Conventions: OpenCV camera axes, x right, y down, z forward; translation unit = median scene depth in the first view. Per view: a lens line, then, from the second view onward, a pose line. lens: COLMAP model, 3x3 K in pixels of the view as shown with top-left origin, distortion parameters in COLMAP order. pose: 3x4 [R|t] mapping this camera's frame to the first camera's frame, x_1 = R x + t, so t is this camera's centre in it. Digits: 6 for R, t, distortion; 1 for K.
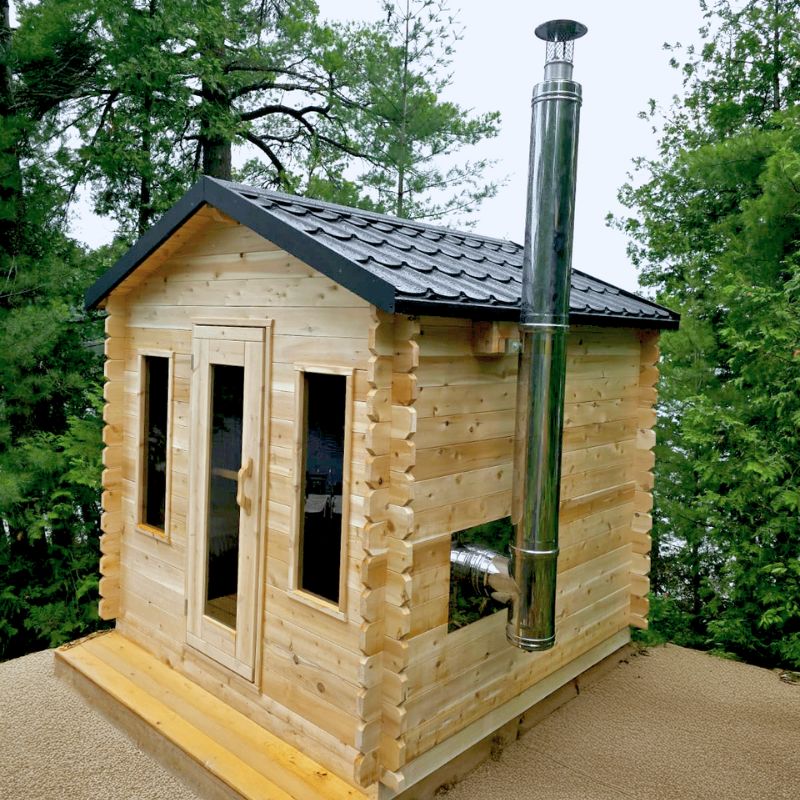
lens RADIAL K [[714.2, 0, 436.6], [0, 714.2, 355.4], [0, 0, 1]] dist [0.082517, -0.096015]
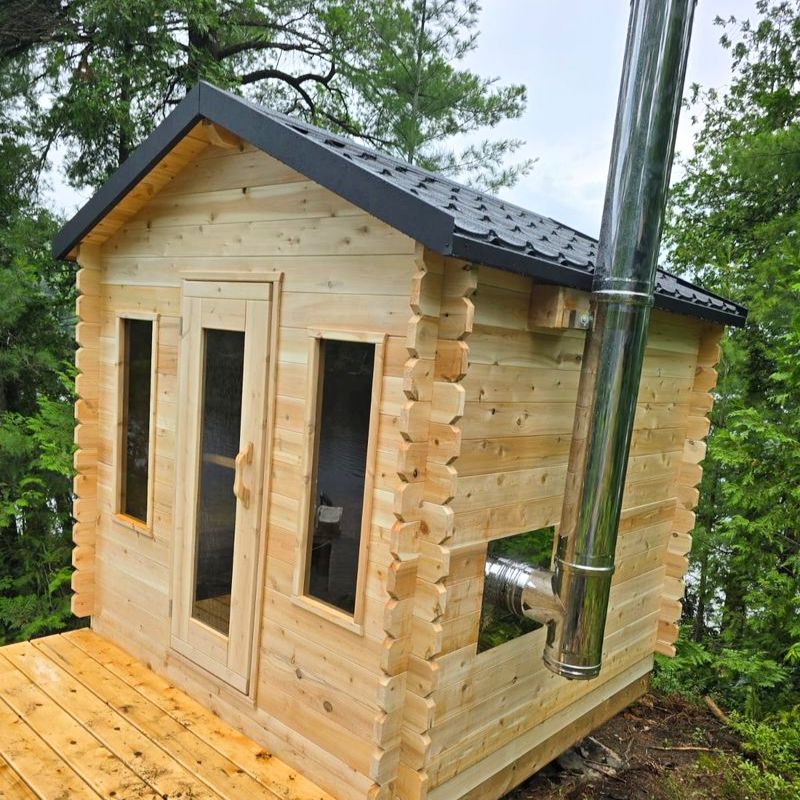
lens RADIAL K [[718.8, 0, 425.6], [0, 718.8, 460.6], [0, 0, 1]] dist [0.095533, -0.110805]
pose [[0.998418, 0.054661, 0.013144, -0.060587], [-0.055844, 0.991223, 0.119826, 0.048634], [-0.006479, -0.120371, 0.992708, 0.147518]]
